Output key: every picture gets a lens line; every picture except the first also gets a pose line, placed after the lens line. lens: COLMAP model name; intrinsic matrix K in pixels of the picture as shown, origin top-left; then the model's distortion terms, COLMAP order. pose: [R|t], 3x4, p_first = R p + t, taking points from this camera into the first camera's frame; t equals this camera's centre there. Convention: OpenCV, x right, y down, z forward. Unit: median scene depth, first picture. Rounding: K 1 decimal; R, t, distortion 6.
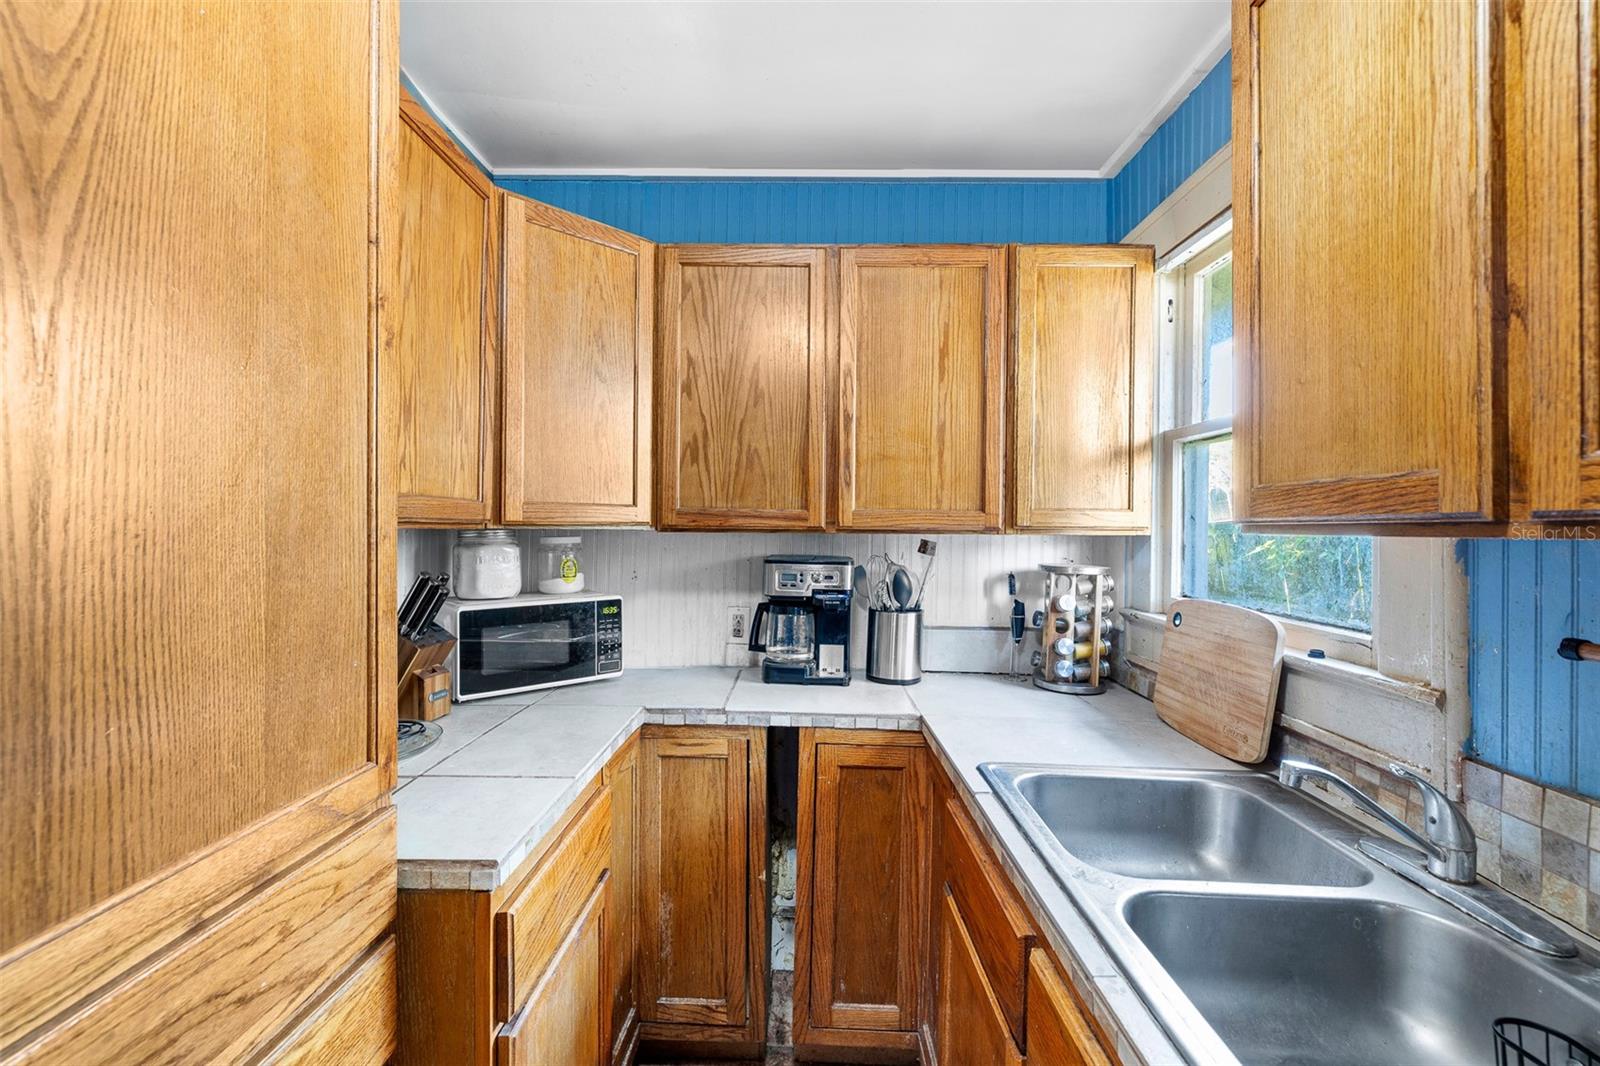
lens RADIAL K [[672.6, 0, 802.7], [0, 672.6, 525.6], [0, 0, 1]] dist [-0.001290, -0.000531]
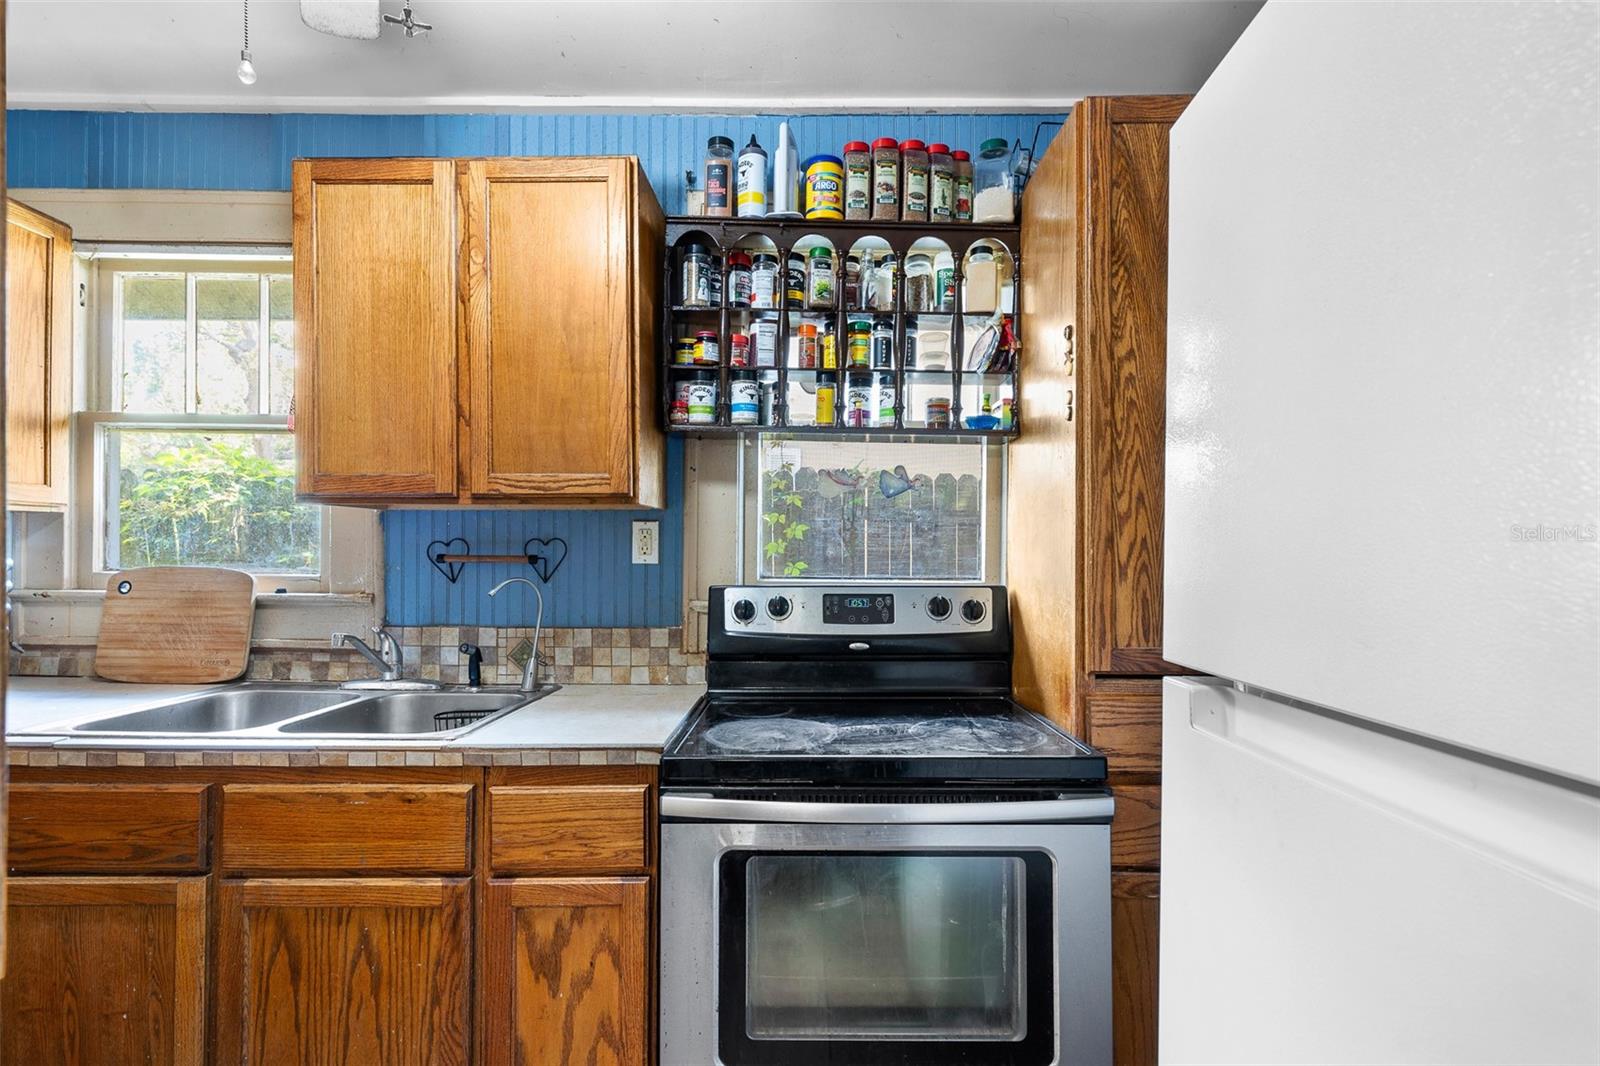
lens RADIAL K [[672.6, 0, 802.9], [0, 672.6, 540.9], [0, 0, 1]] dist [-0.001290, -0.000531]
pose [[-0.009528, 0.002089, 0.999952, -0.715890], [-0.007581, 0.999969, -0.002162, 0.073175], [-0.999926, -0.007602, -0.009511, -0.135485]]
